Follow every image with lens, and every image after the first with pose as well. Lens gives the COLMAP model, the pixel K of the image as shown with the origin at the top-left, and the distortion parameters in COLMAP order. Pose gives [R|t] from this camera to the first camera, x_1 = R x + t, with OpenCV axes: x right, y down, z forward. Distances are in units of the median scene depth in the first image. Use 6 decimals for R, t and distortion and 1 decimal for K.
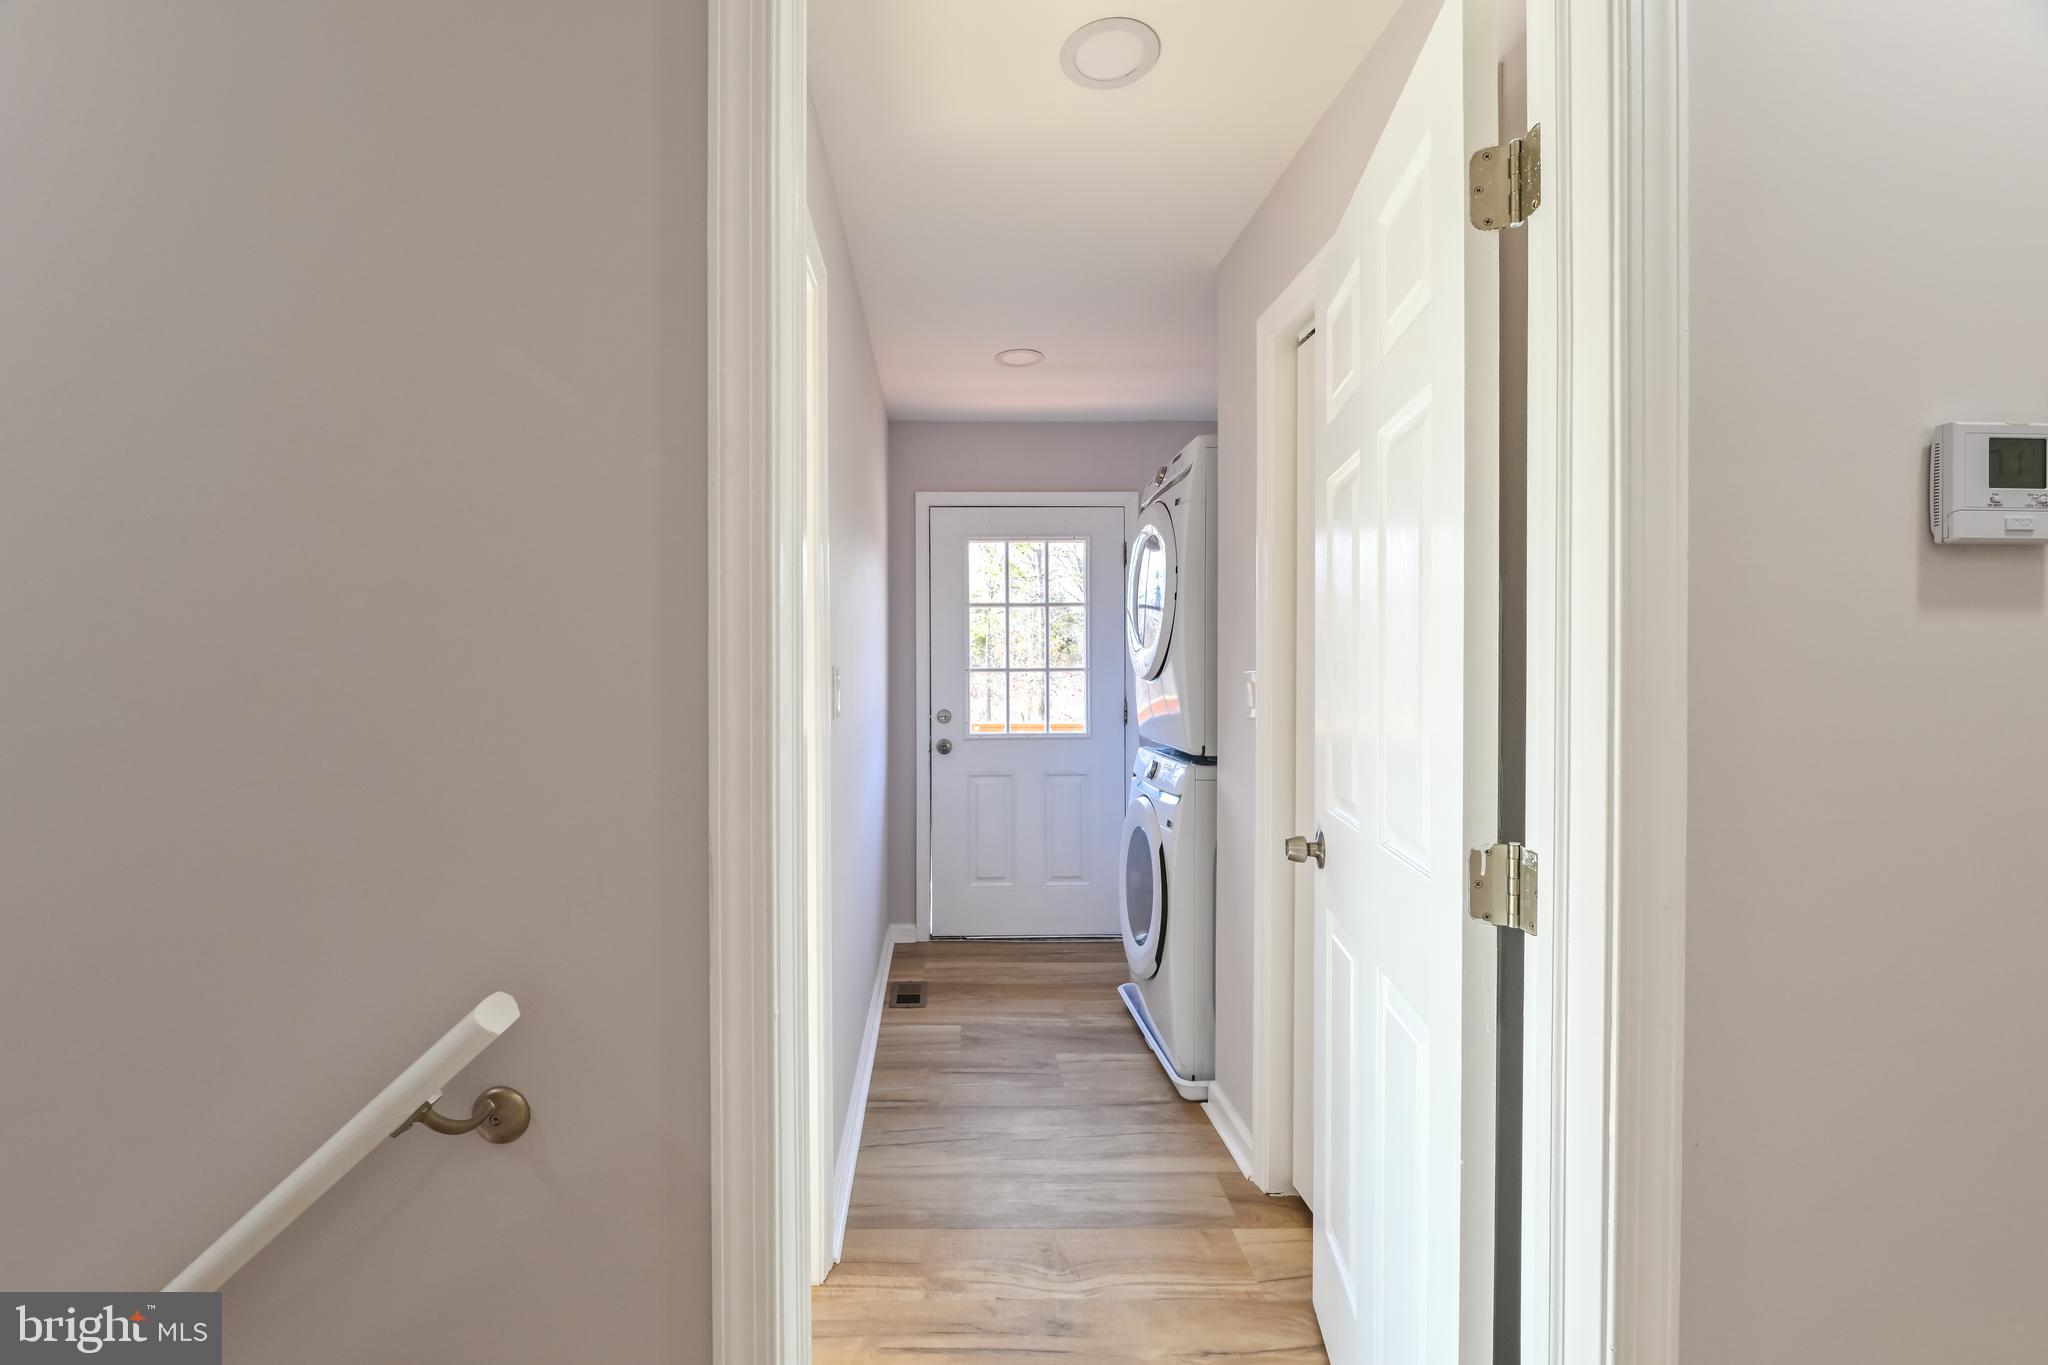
lens RADIAL K [[837.9, 0, 1017.0], [0, 837.9, 678.6], [0, 0, 1]] dist [-0.003147, -0.001845]
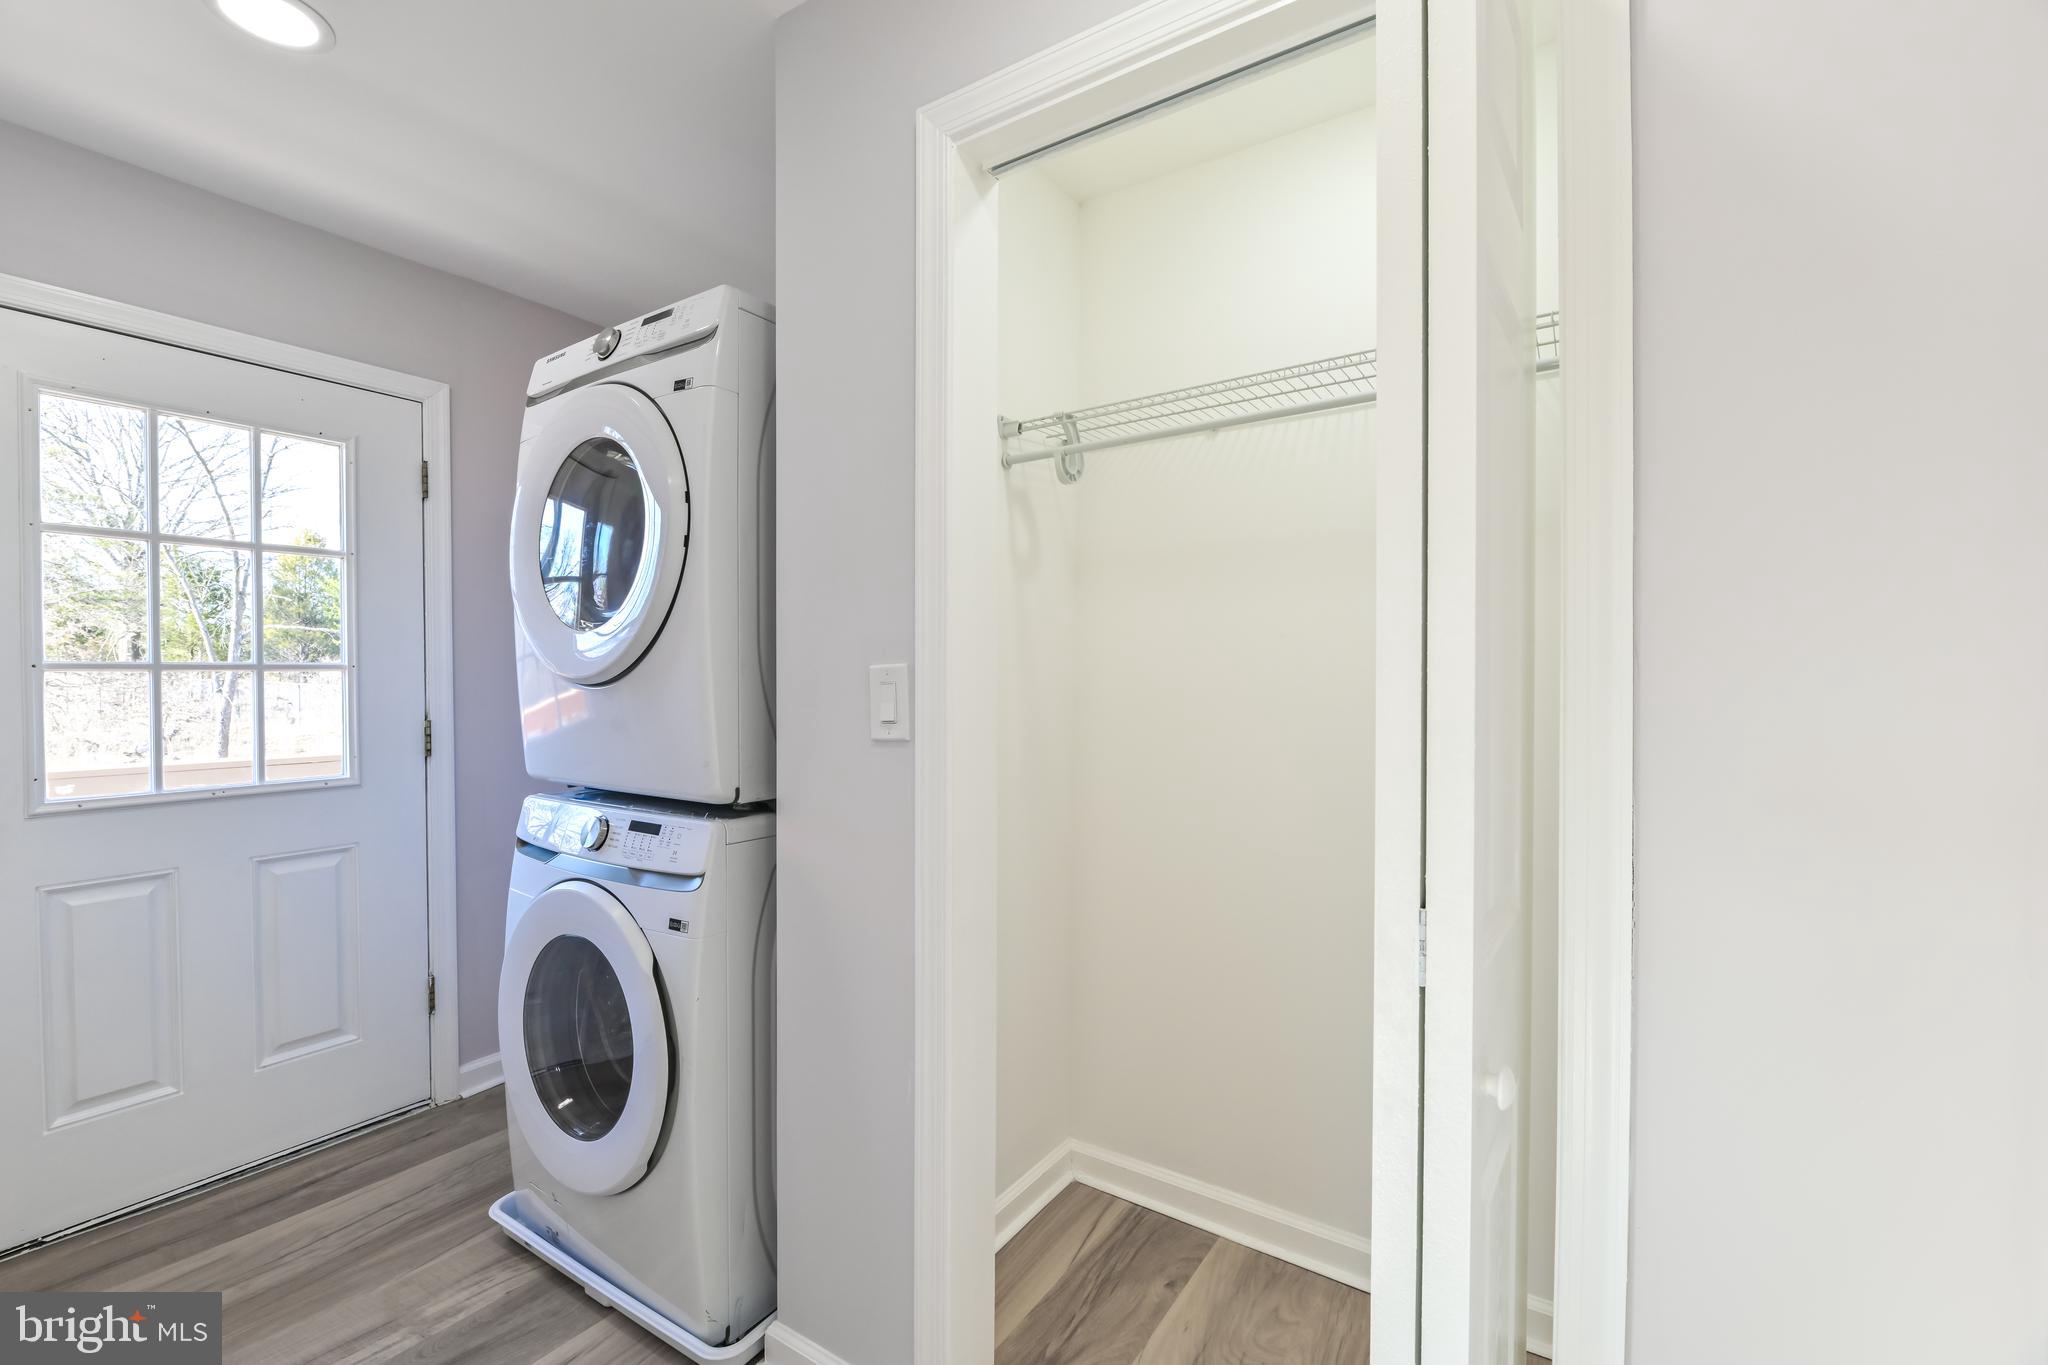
lens RADIAL K [[837.9, 0, 1064.4], [0, 837.9, 681.0], [0, 0, 1]] dist [-0.003147, -0.001845]
pose [[0.611120, -0.006150, 0.791514, -0.083550], [0.008231, 0.999965, 0.001415, 0.001887], [-0.791495, 0.005650, 0.611149, 0.297090]]
